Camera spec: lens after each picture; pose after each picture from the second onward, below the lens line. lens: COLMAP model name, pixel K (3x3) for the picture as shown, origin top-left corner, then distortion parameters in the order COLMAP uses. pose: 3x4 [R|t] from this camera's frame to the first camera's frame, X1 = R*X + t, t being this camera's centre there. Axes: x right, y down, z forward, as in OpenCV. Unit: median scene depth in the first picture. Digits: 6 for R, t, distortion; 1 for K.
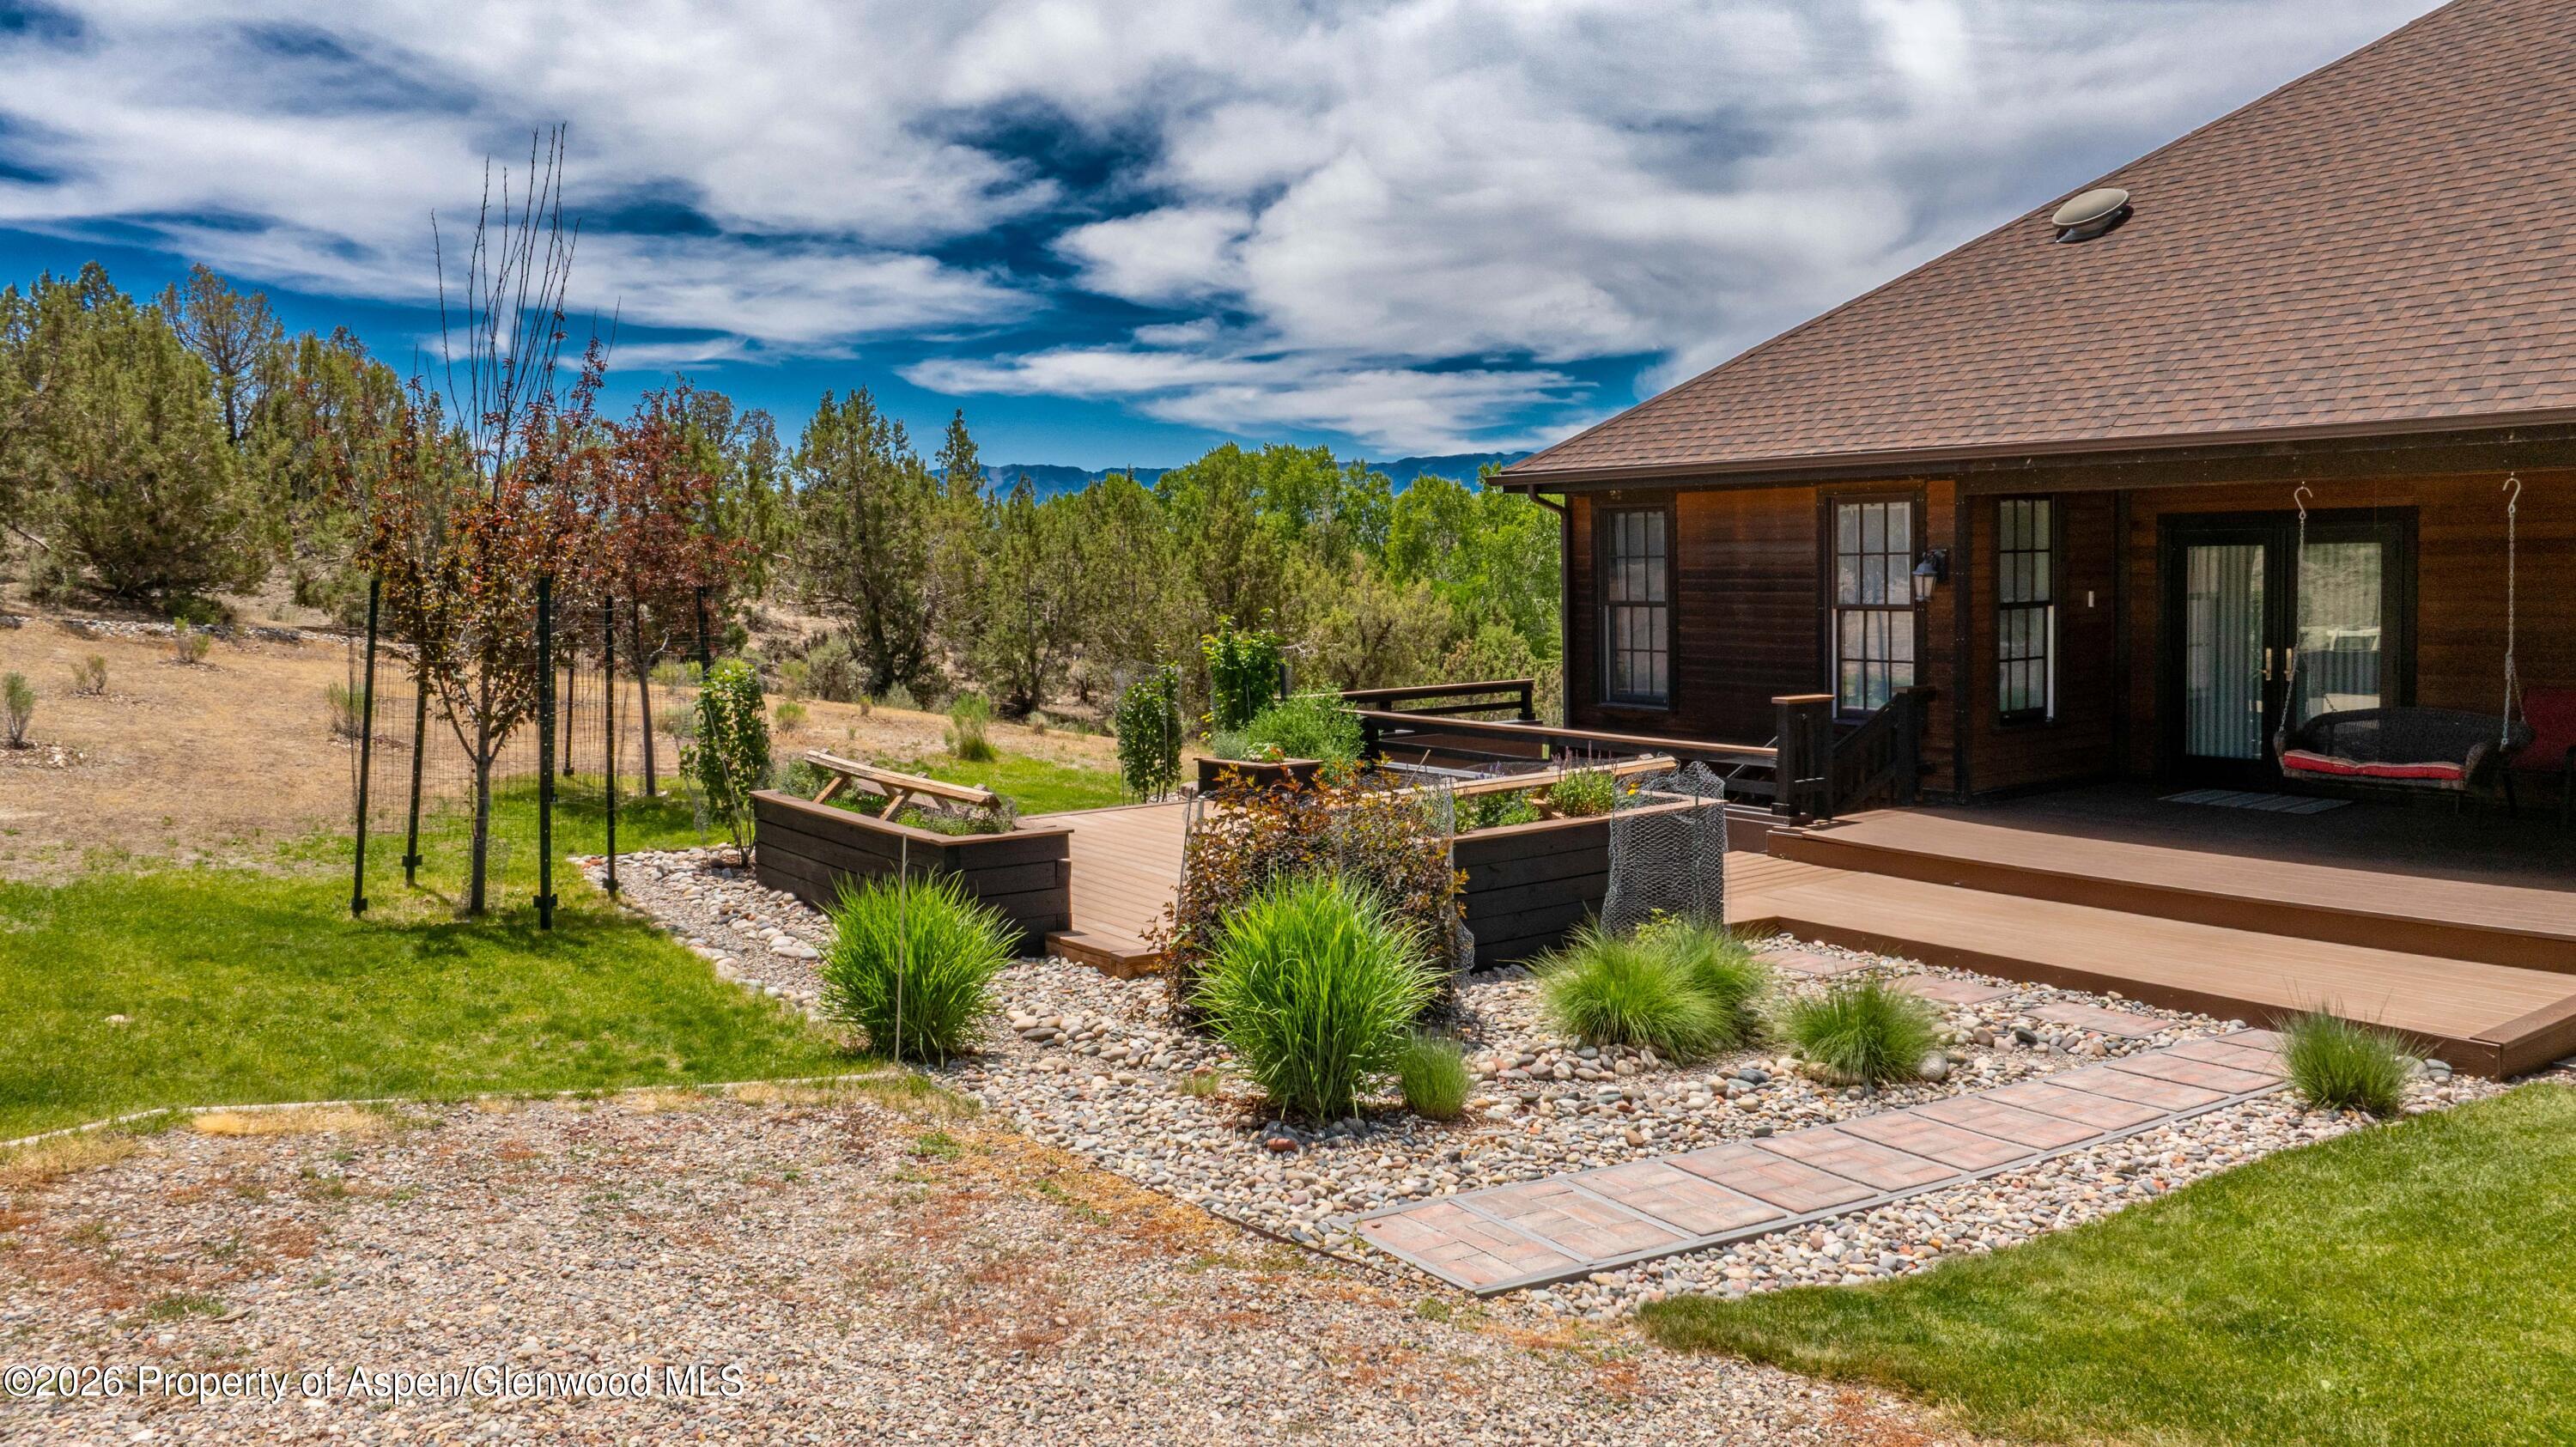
lens RADIAL K [[1866.4, 0, 1288.9], [0, 1866.4, 705.4], [0, 0, 1]] dist [-0.034775, 0.043713]
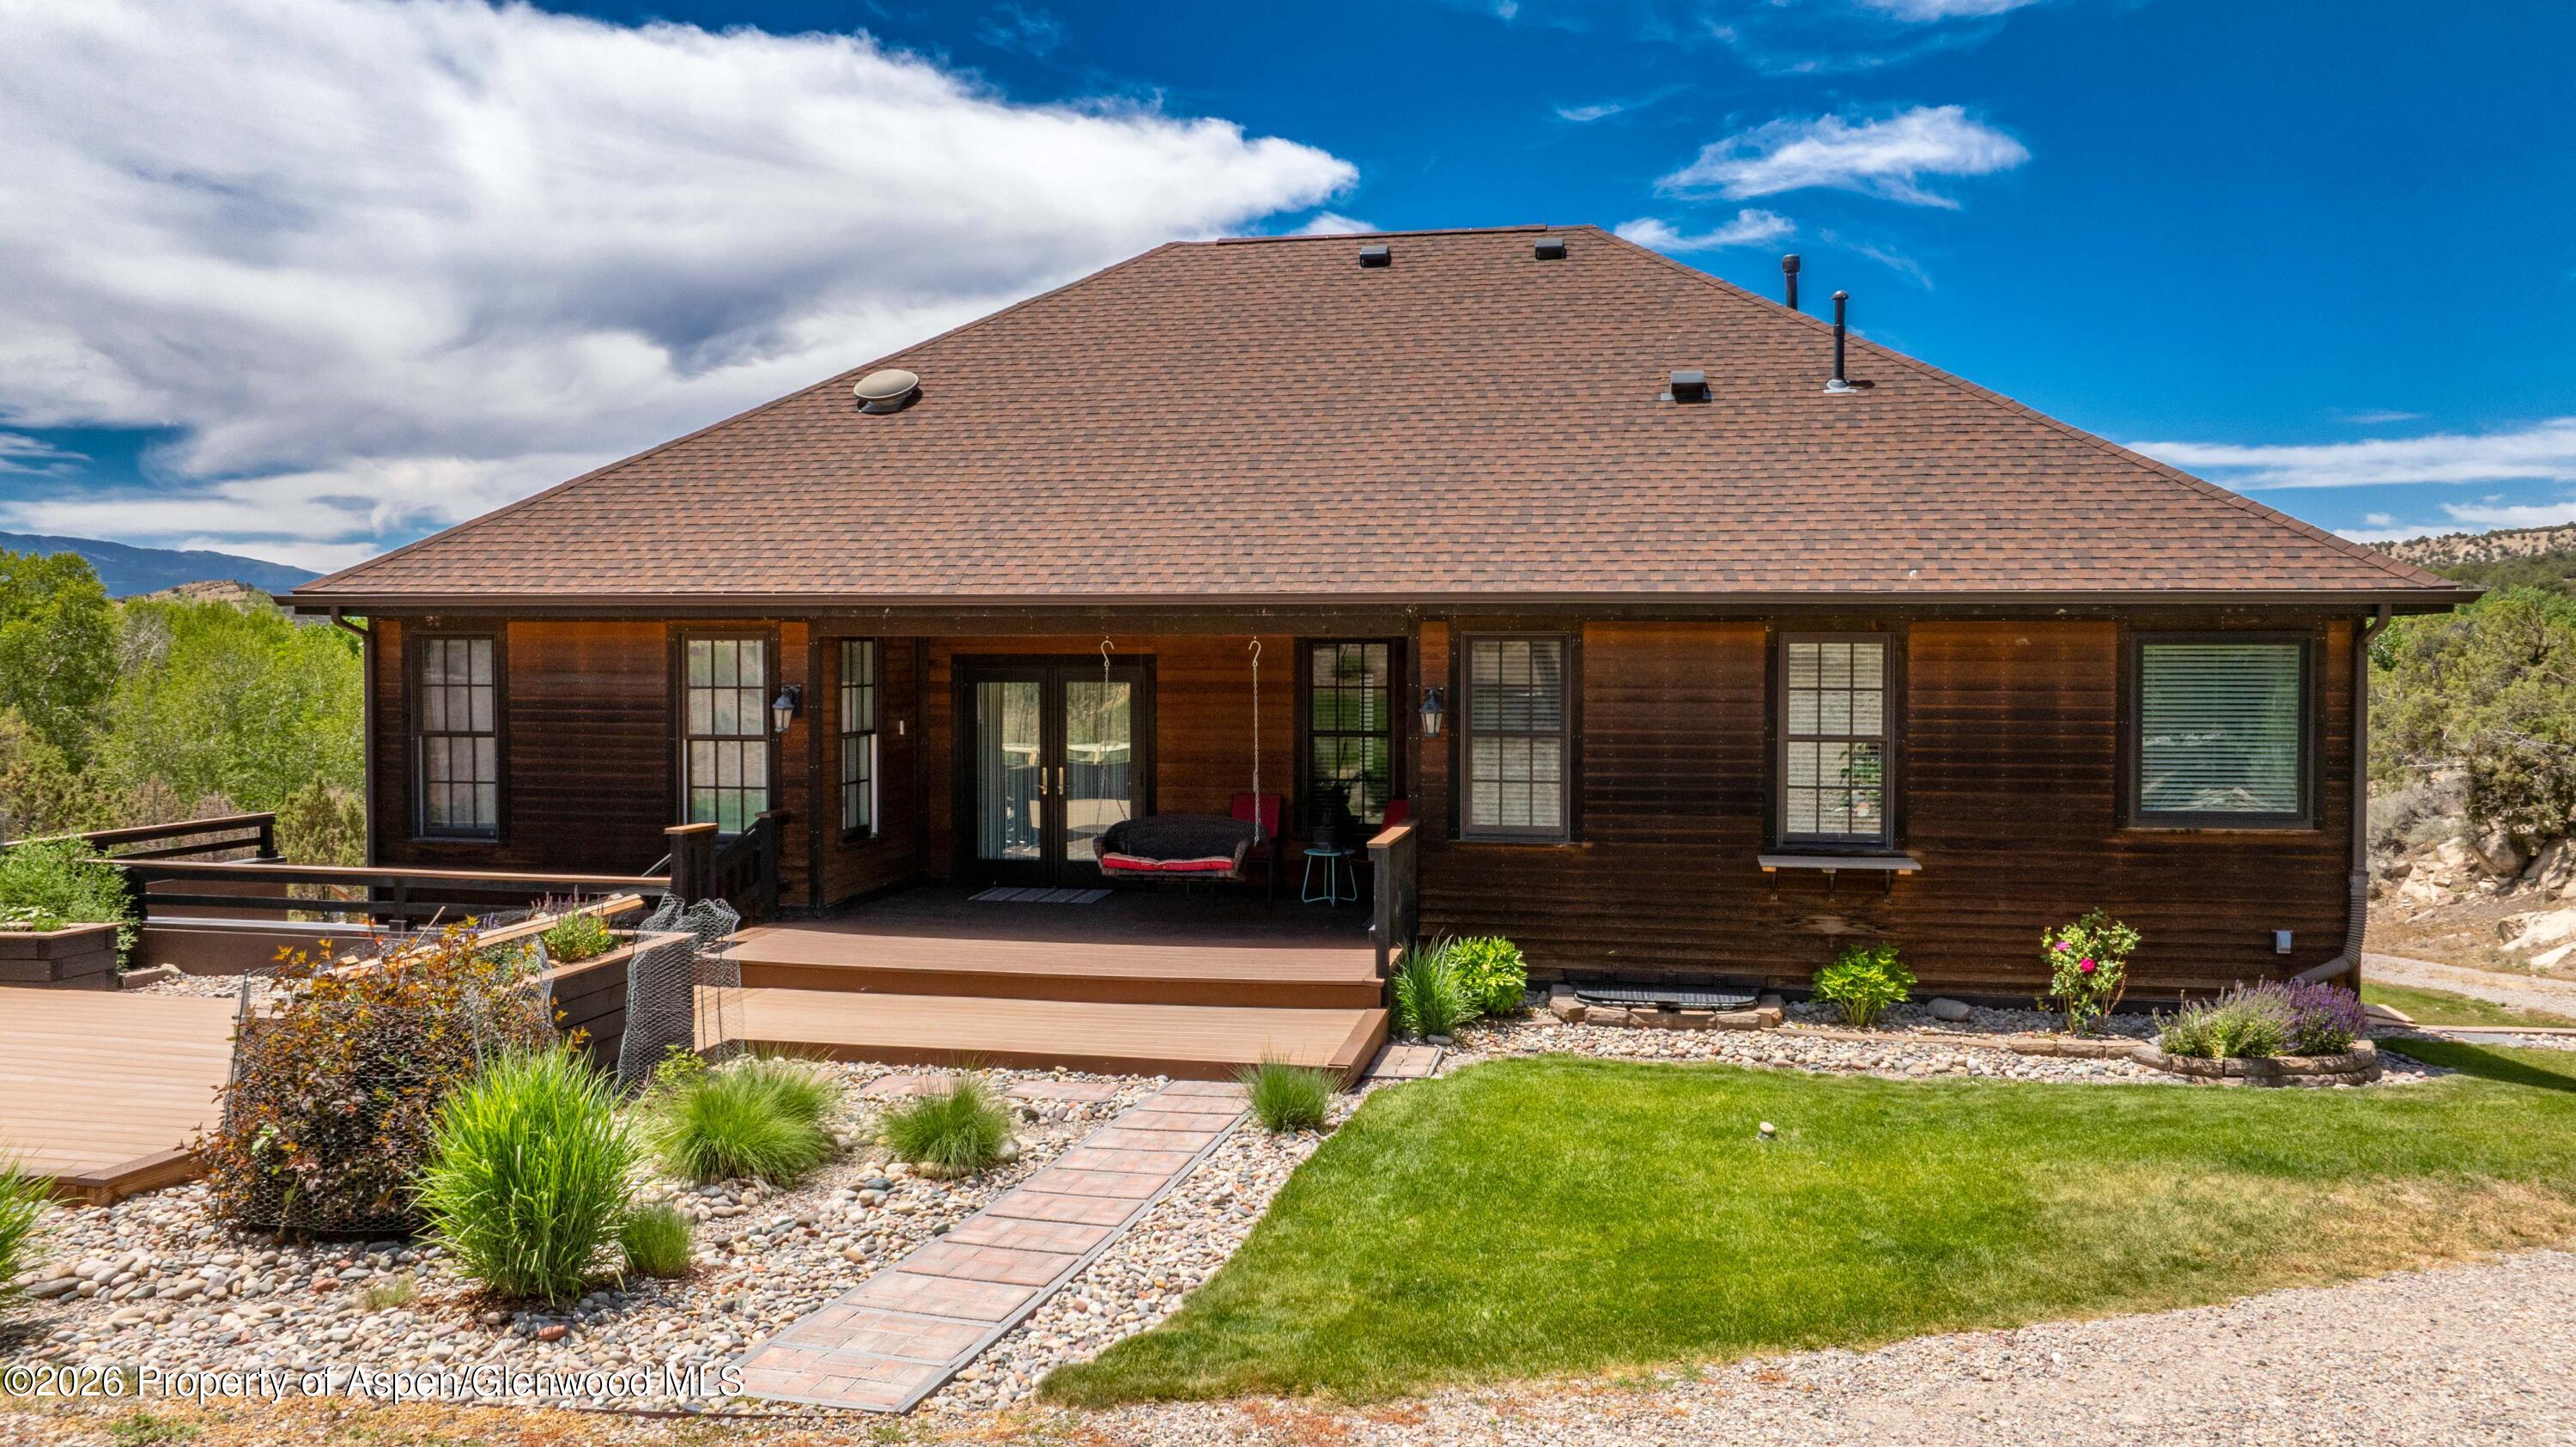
lens RADIAL K [[1826.3, 0, 1288.0], [0, 1826.3, 723.5], [0, 0, 1]] dist [-0.005336, 0.001704]
pose [[0.742164, -0.007414, 0.670178, -0.200563], [0.038776, 0.998739, -0.031892, -0.020388], [-0.669096, 0.049656, 0.741515, 0.014061]]
